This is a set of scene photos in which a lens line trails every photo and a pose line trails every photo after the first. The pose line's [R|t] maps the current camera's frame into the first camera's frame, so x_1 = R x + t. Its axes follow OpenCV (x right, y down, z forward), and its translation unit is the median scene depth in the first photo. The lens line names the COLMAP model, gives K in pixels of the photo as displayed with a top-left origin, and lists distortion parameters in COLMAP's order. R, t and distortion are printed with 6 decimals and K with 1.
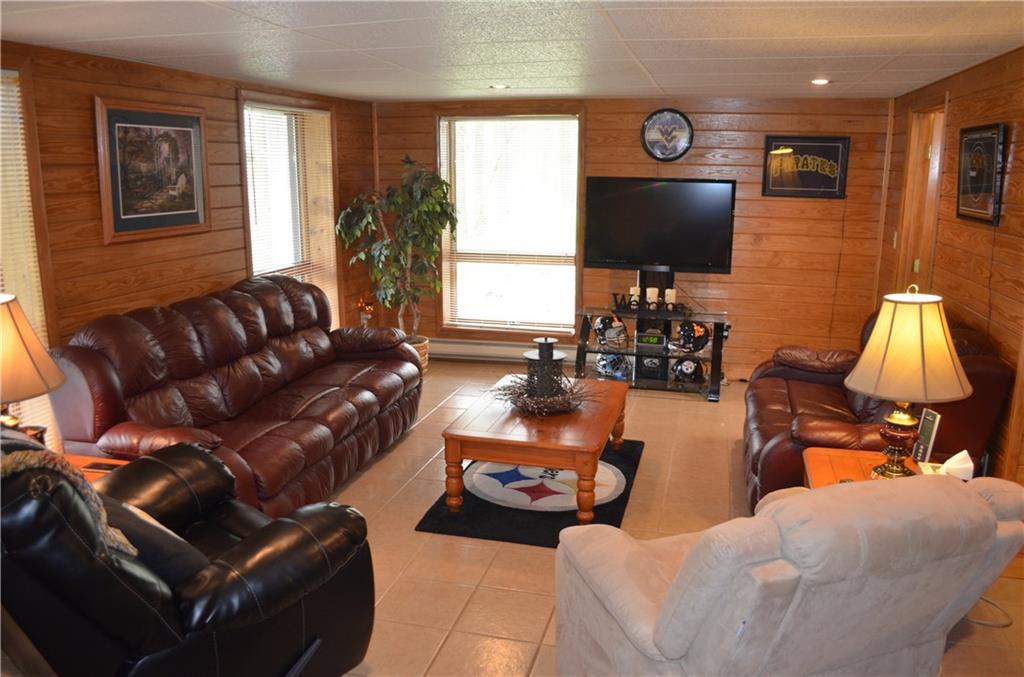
lens RADIAL K [[803.2, 0, 512.8], [0, 803.2, 338.1], [0, 0, 1]] dist [-0.079181, -0.004678]
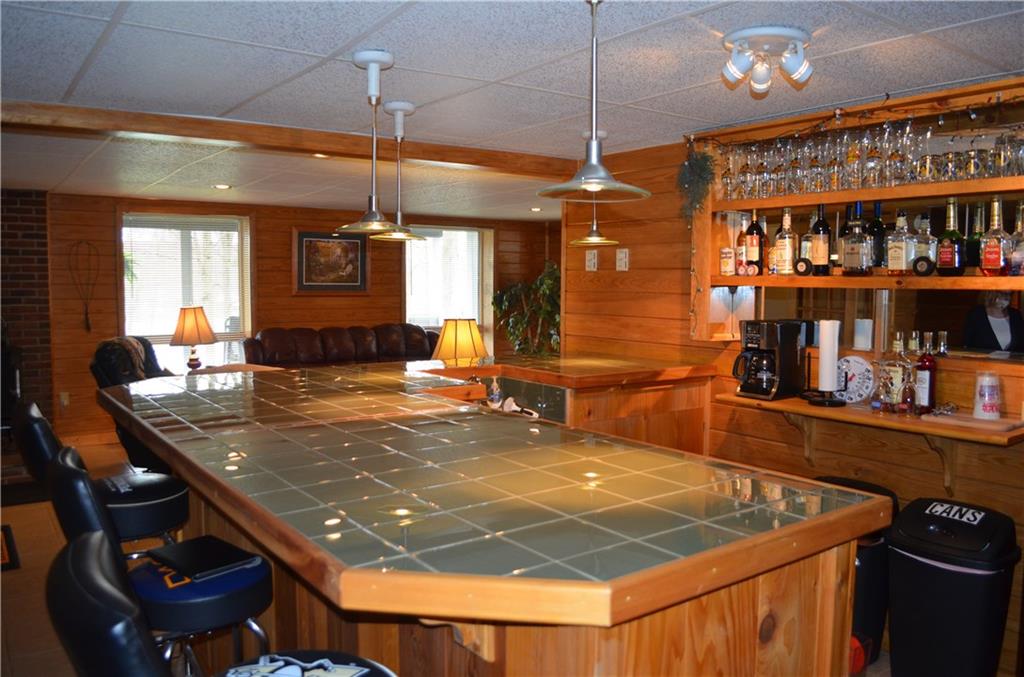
lens RADIAL K [[803.2, 0, 512.1], [0, 803.2, 338.7], [0, 0, 1]] dist [-0.079181, -0.004678]
pose [[0.769407, 0.050786, -0.636737, 1.196230], [-0.140079, 0.985984, -0.090623, 0.095670], [0.623210, 0.158919, 0.765737, -0.219420]]
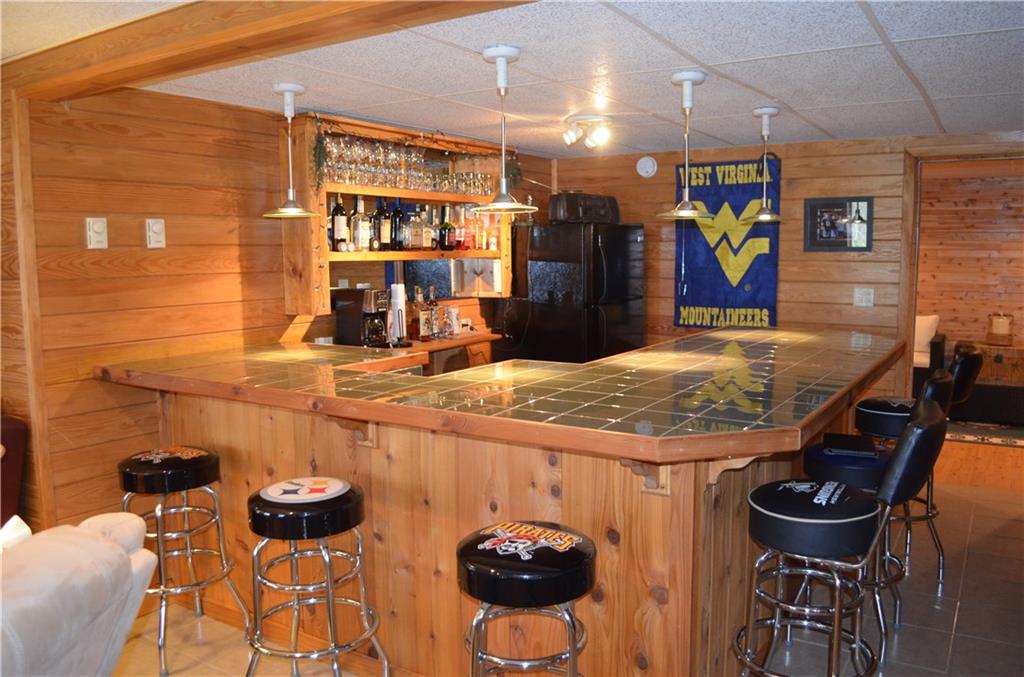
lens RADIAL K [[803.2, 0, 512.4], [0, 803.2, 336.5], [0, 0, 1]] dist [-0.079181, -0.004678]
pose [[0.307715, -0.105813, 0.945576, -1.531501], [0.206486, 0.977539, 0.042194, -0.077102], [-0.928803, 0.182264, 0.322653, 0.483989]]
